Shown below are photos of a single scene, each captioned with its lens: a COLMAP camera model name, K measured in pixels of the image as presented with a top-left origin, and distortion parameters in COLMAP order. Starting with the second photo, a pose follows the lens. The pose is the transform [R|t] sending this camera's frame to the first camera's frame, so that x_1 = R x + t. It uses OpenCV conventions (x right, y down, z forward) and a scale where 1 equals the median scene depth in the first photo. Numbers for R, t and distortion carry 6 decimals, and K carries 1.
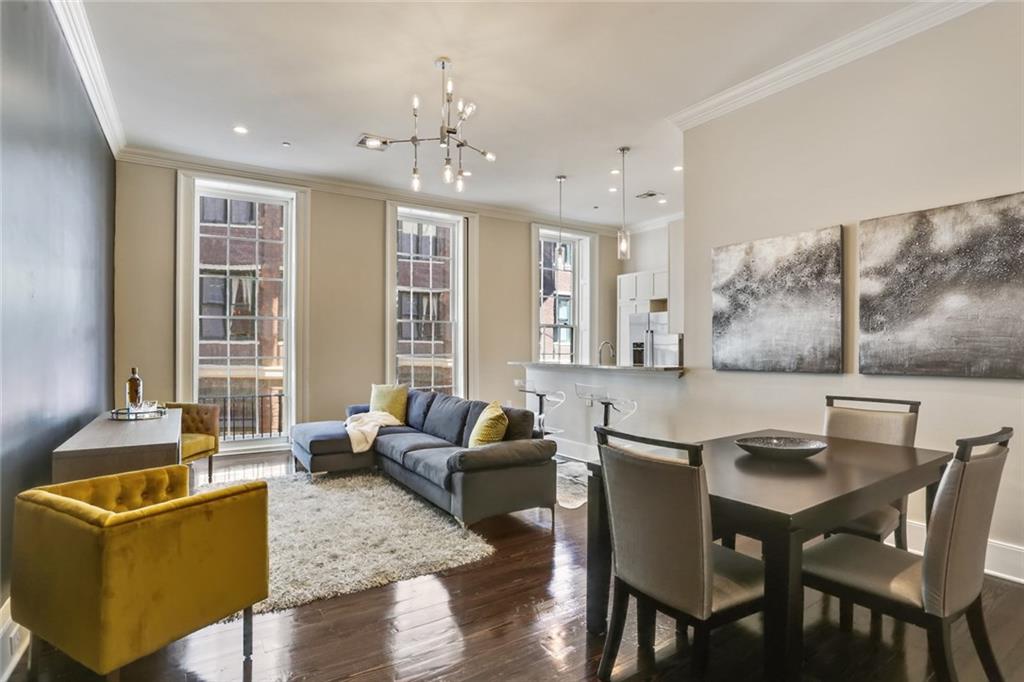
lens RADIAL K [[514.2, 0, 512.0], [0, 514.2, 341.0], [0, 0, 1]] dist [-0.000522, 0.000369]
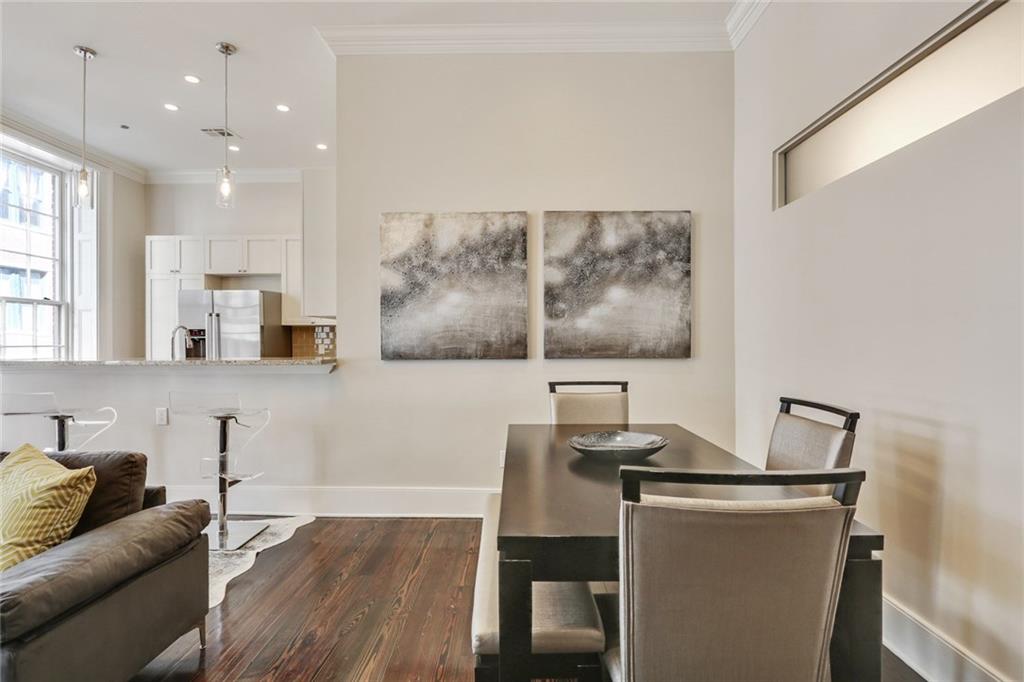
lens RADIAL K [[493.2, 0, 512.0], [0, 493.2, 341.0], [0, 0, 1]] dist [0.000398, 0.000140]
pose [[0.572084, -0.002912, 0.820190, -0.166163], [-0.009862, 0.999897, 0.010429, 0.017353], [-0.820136, -0.014055, 0.571996, 0.456648]]
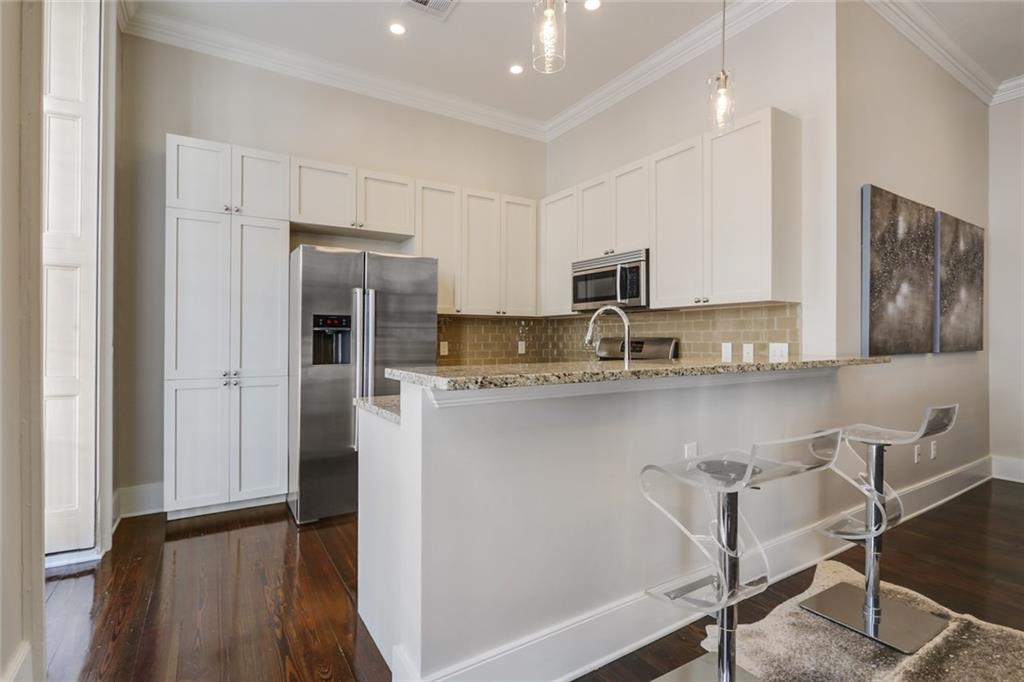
lens RADIAL K [[489.1, 0, 512.0], [0, 489.1, 341.0], [0, 0, 1]] dist [-0.014713, -0.000234]
pose [[0.022770, -0.001659, 0.999739, -0.344797], [-0.012463, 0.999920, 0.001943, 0.047660], [-0.999663, -0.012504, 0.022748, 1.805627]]
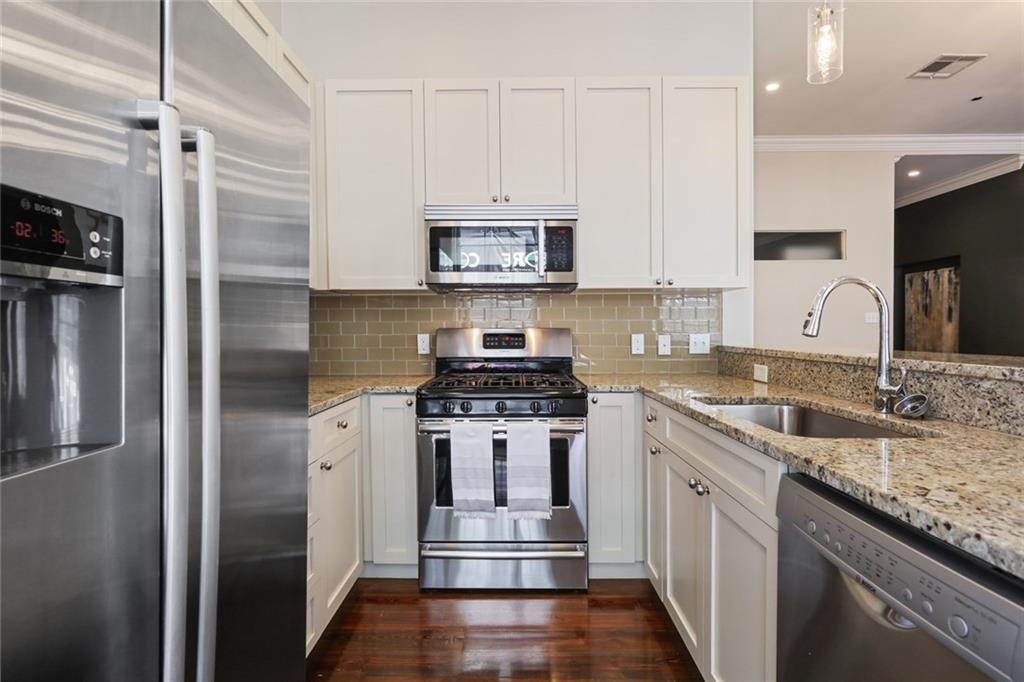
lens RADIAL K [[493.2, 0, 512.0], [0, 493.2, 341.0], [0, 0, 1]] dist [0.000398, 0.000140]
pose [[-0.827787, -0.001528, 0.561041, 0.322231], [0.001832, 0.999984, 0.005425, 0.055378], [-0.561040, 0.005519, -0.827770, 2.216999]]
